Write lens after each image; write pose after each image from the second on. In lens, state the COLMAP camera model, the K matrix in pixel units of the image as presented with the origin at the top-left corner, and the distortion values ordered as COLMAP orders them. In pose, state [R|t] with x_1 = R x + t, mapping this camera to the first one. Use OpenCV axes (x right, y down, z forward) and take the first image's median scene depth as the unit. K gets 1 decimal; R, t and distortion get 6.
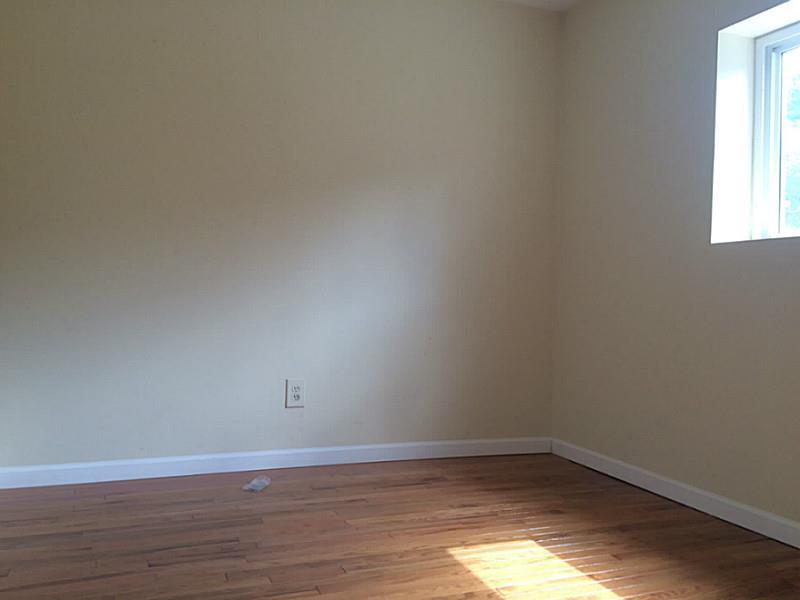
lens RADIAL K [[705.3, 0, 400.0], [0, 705.3, 300.0], [0, 0, 1]] dist [0.114134, -0.159299]
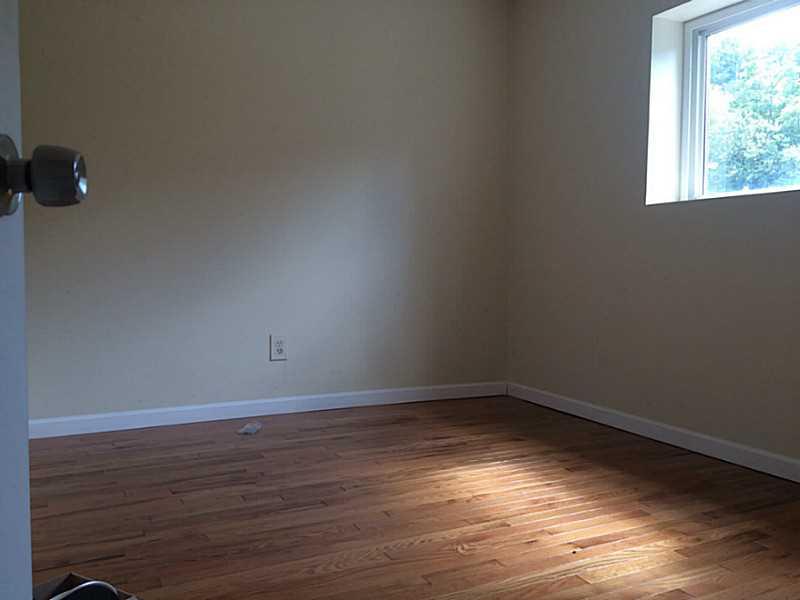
lens RADIAL K [[685.7, 0, 400.0], [0, 685.7, 300.0], [0, 0, 1]] dist [0.082641, -0.104877]
pose [[0.997412, -0.023684, 0.067890, -0.043936], [0.019917, 0.998252, 0.055640, 0.004093], [-0.069089, -0.054144, 0.996140, -0.099643]]
